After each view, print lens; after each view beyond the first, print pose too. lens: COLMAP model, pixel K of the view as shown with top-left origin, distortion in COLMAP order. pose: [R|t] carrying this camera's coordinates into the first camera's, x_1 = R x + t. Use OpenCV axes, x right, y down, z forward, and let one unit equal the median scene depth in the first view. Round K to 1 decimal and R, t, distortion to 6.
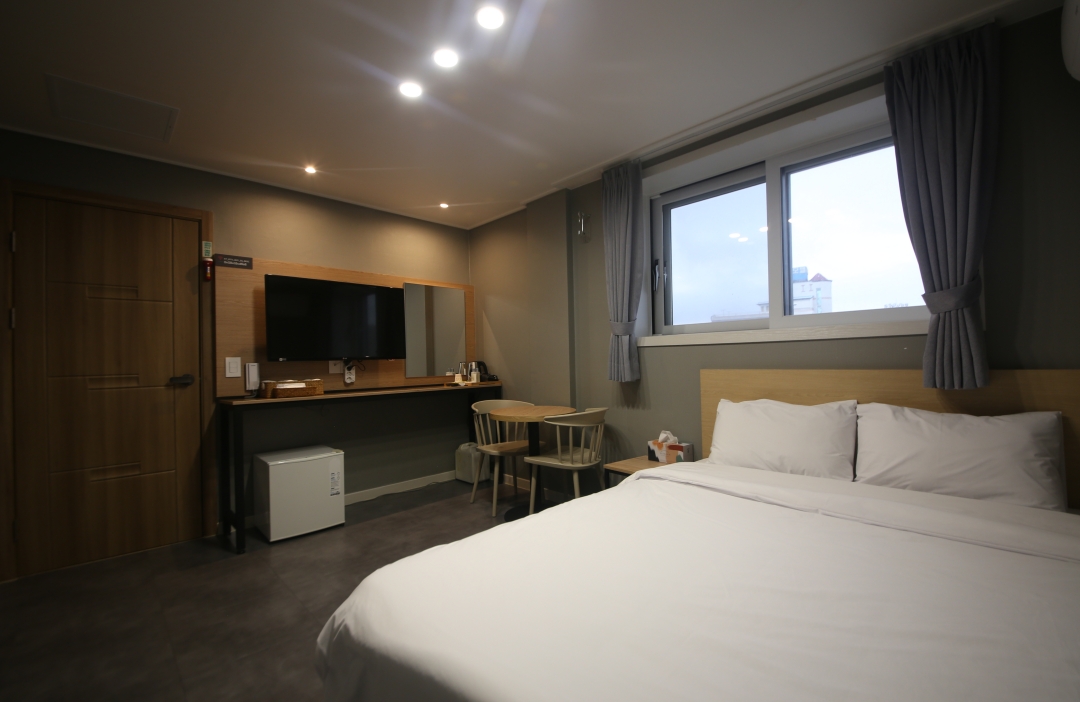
lens RADIAL K [[457.6, 0, 540.0], [0, 457.6, 351.0], [0, 0, 1]] dist [-0.064314, -0.000377]
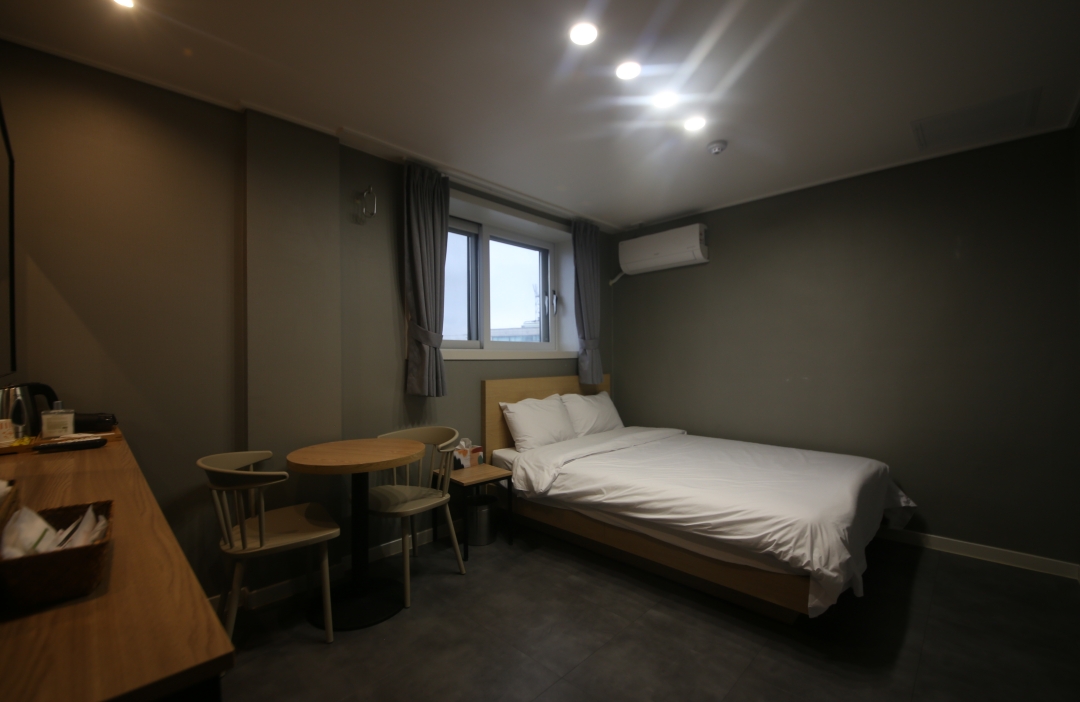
lens RADIAL K [[457.6, 0, 540.0], [0, 457.6, 351.0], [0, 0, 1]] dist [-0.064314, -0.000377]
pose [[-0.097931, 0.038979, 0.994430, -0.837108], [-0.006196, 0.999189, -0.039775, 0.009046], [-0.995174, -0.010057, -0.097610, 0.931182]]
